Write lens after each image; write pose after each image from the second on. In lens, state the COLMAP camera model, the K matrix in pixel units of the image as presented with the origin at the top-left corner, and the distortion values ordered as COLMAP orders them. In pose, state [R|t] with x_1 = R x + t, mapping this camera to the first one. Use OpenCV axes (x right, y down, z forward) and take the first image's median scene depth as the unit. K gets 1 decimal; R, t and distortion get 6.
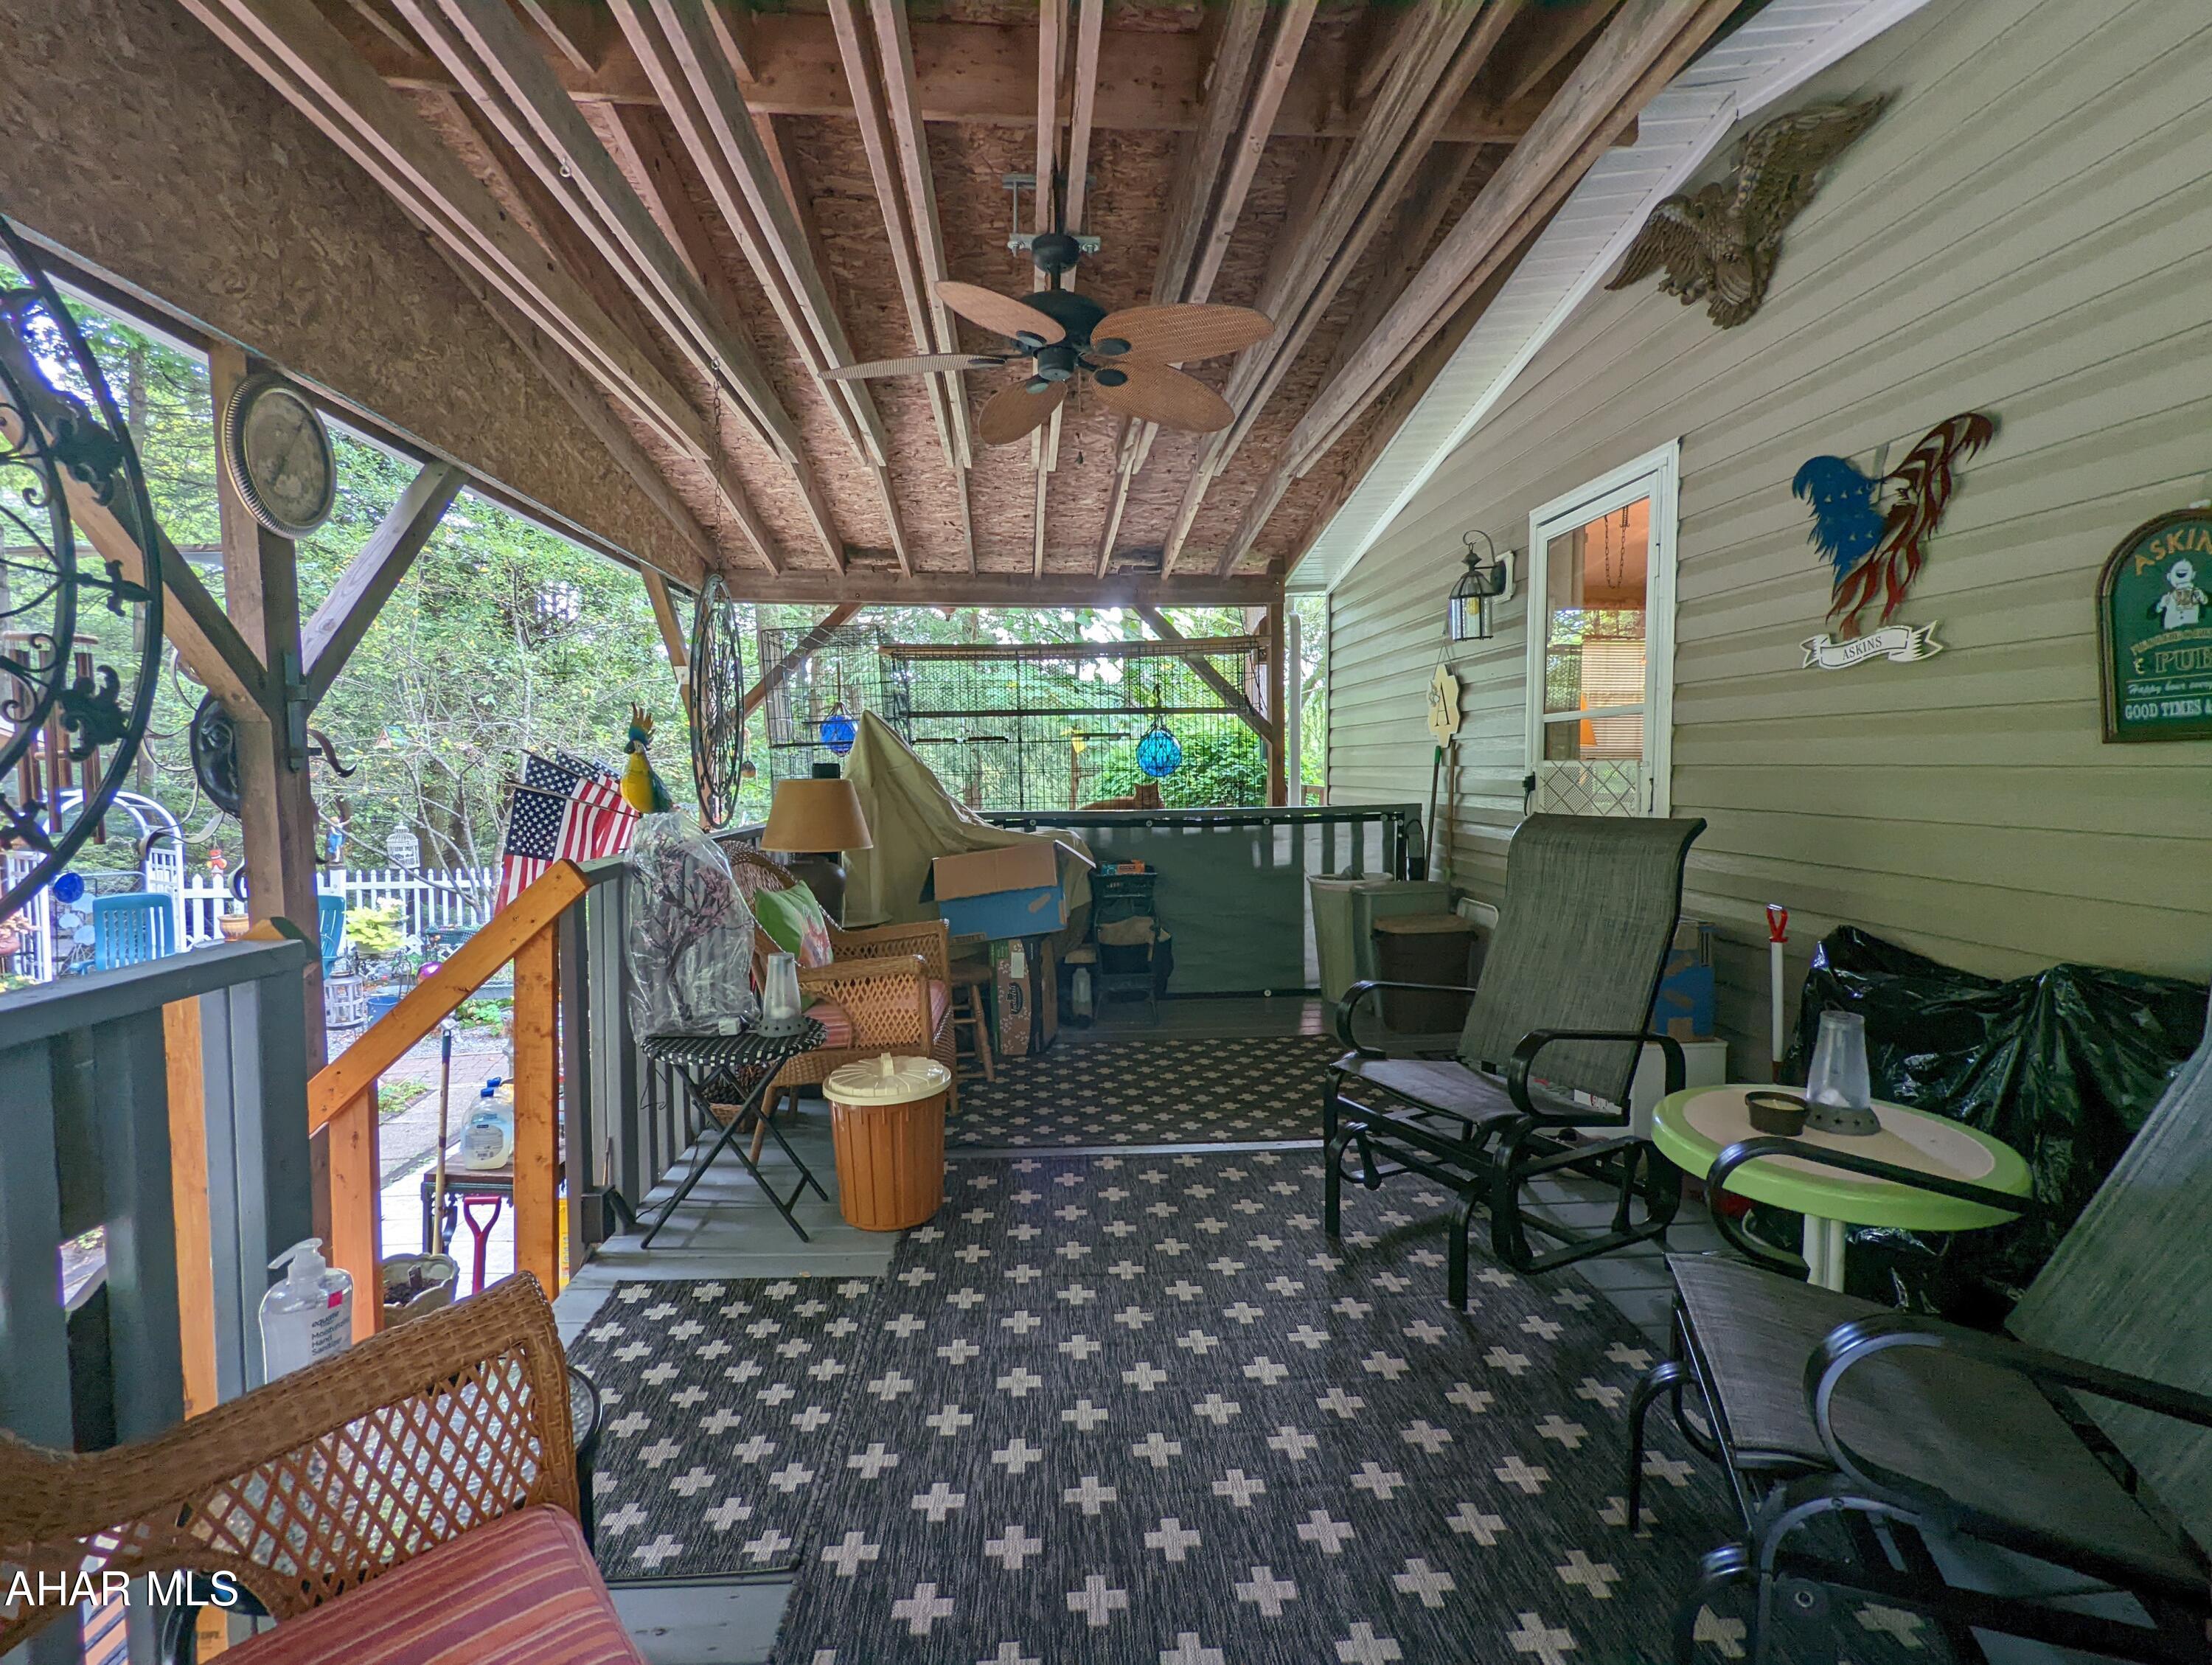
lens RADIAL K [[1055.0, 0, 1096.9], [0, 1055.0, 826.9], [0, 0, 1]] dist [-0.002850, 0.002391]
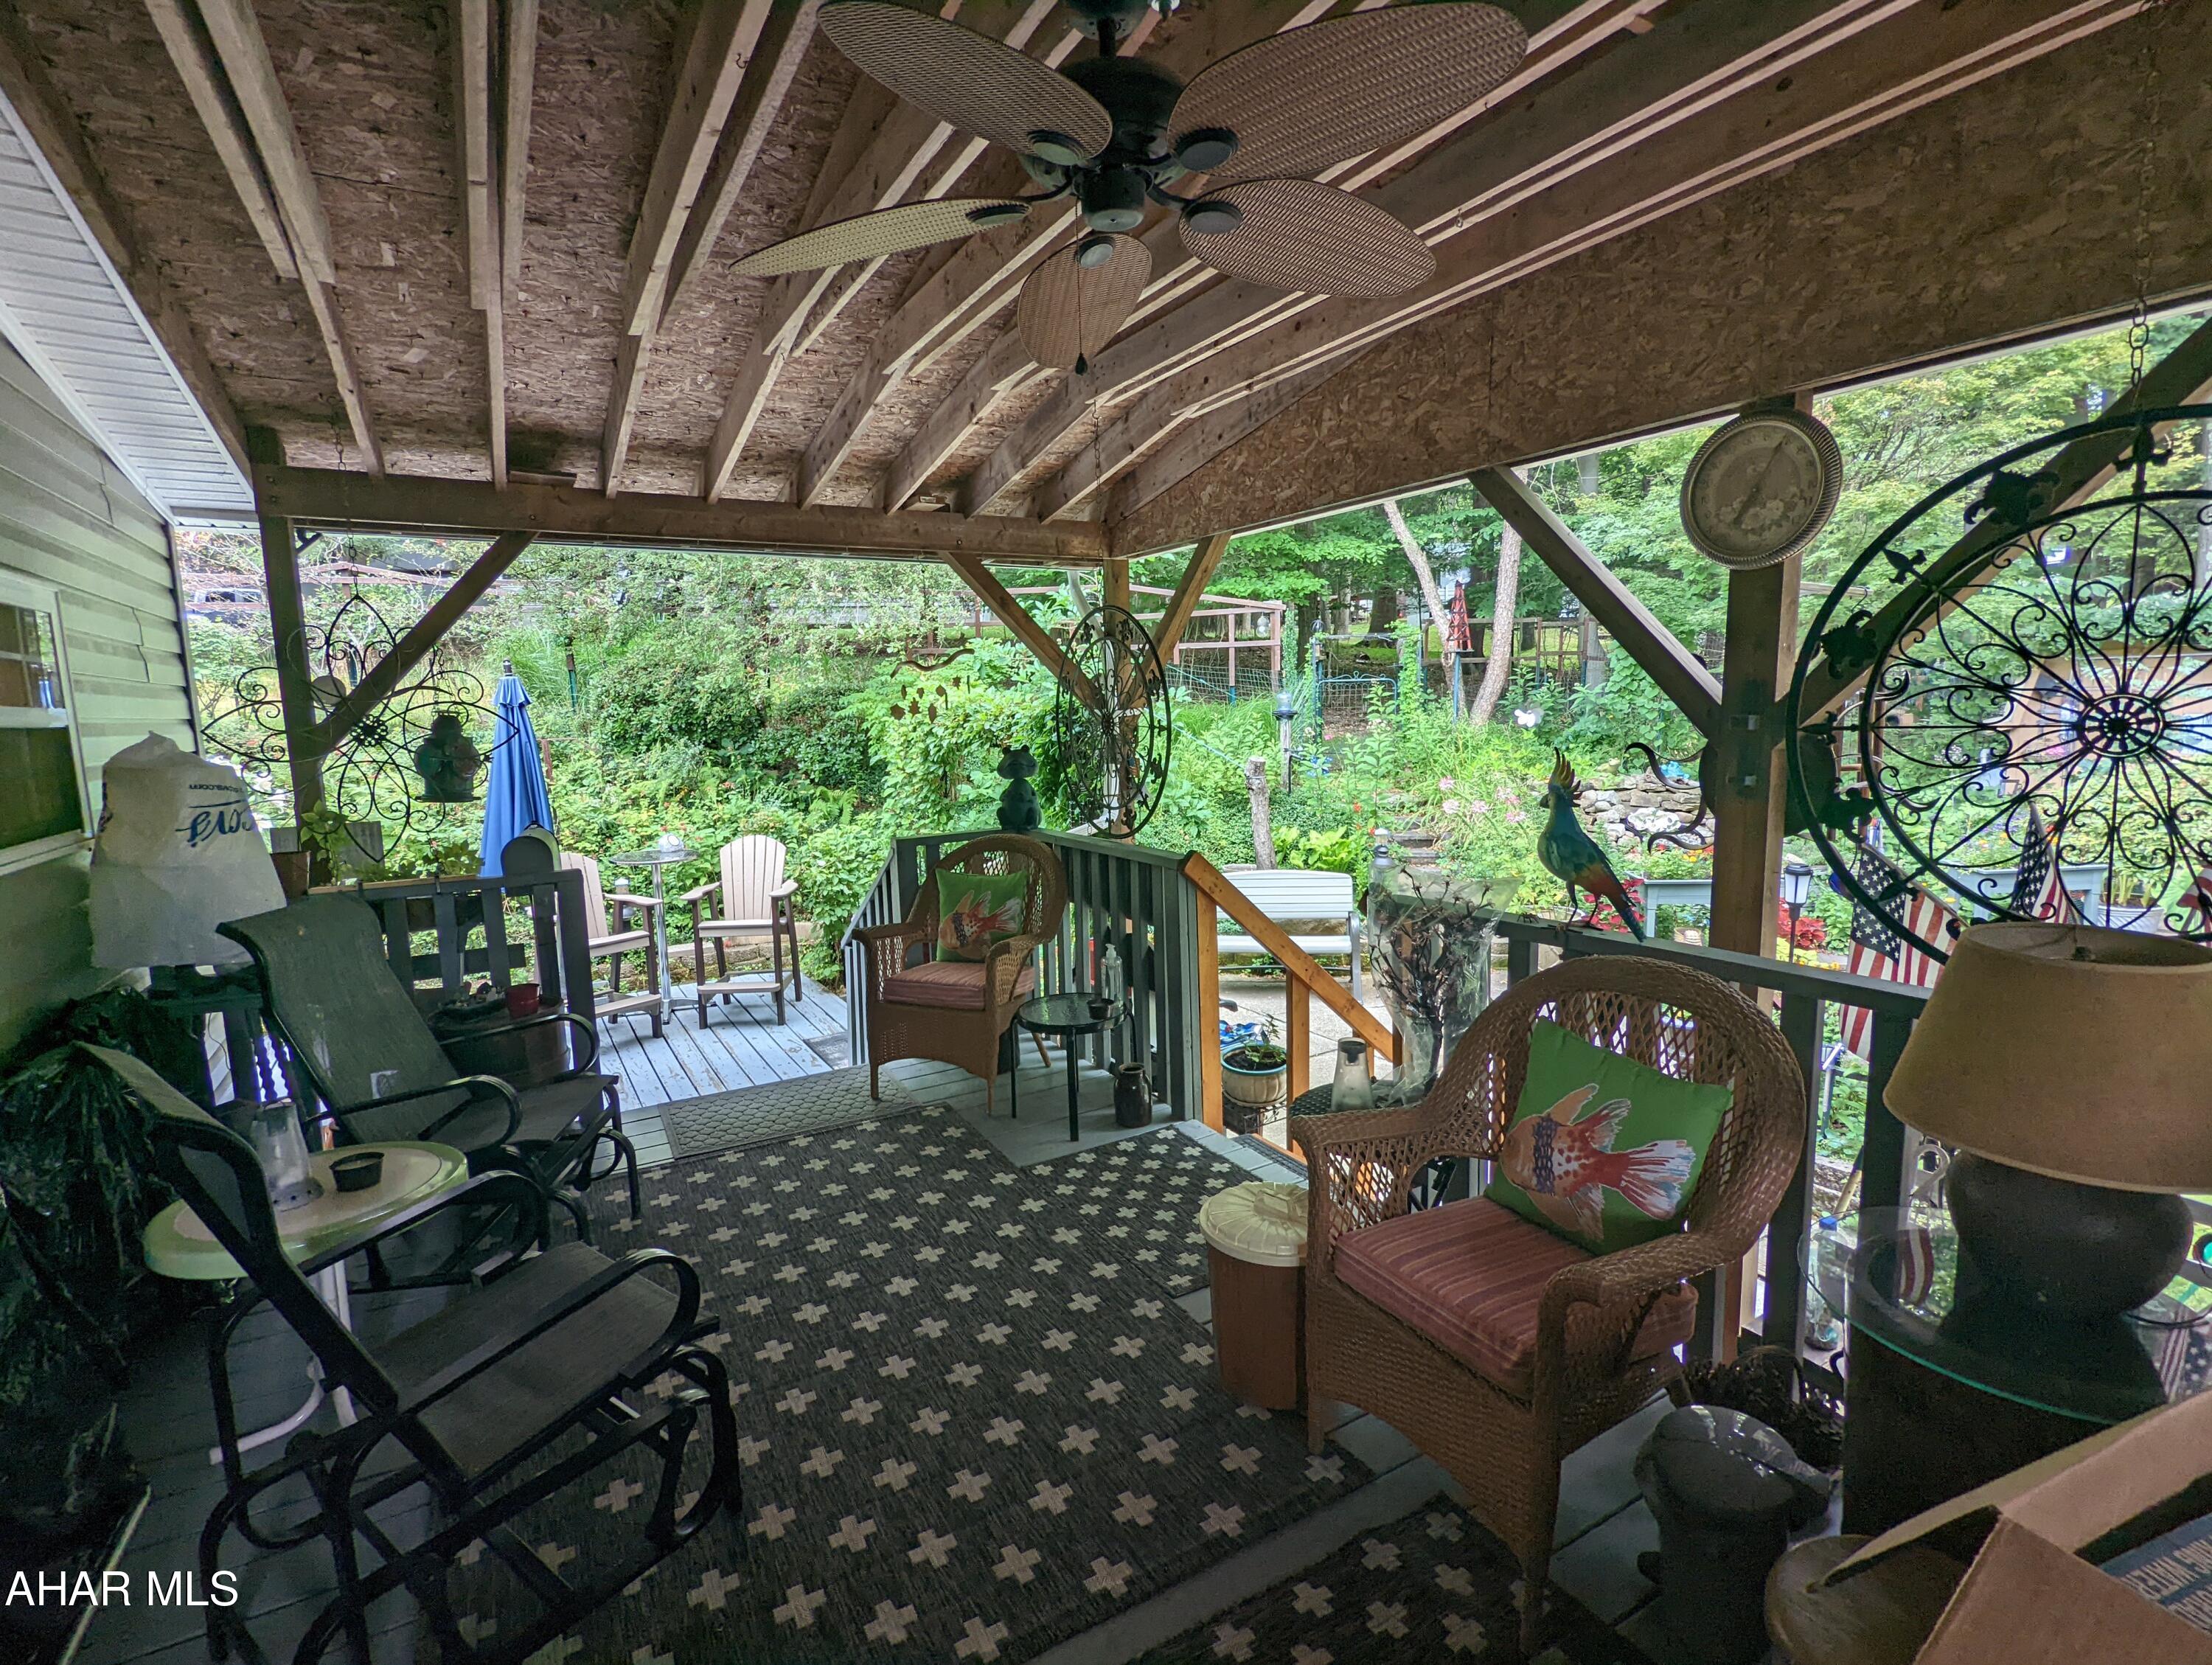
lens RADIAL K [[1055.0, 0, 1093.1], [0, 1055.0, 827.9], [0, 0, 1]] dist [-0.002850, 0.002391]
pose [[-0.896943, 0.091907, -0.432489, 0.295223], [0.016496, 0.984432, 0.174988, -0.240715], [0.441839, 0.149820, -0.884495, 1.841117]]
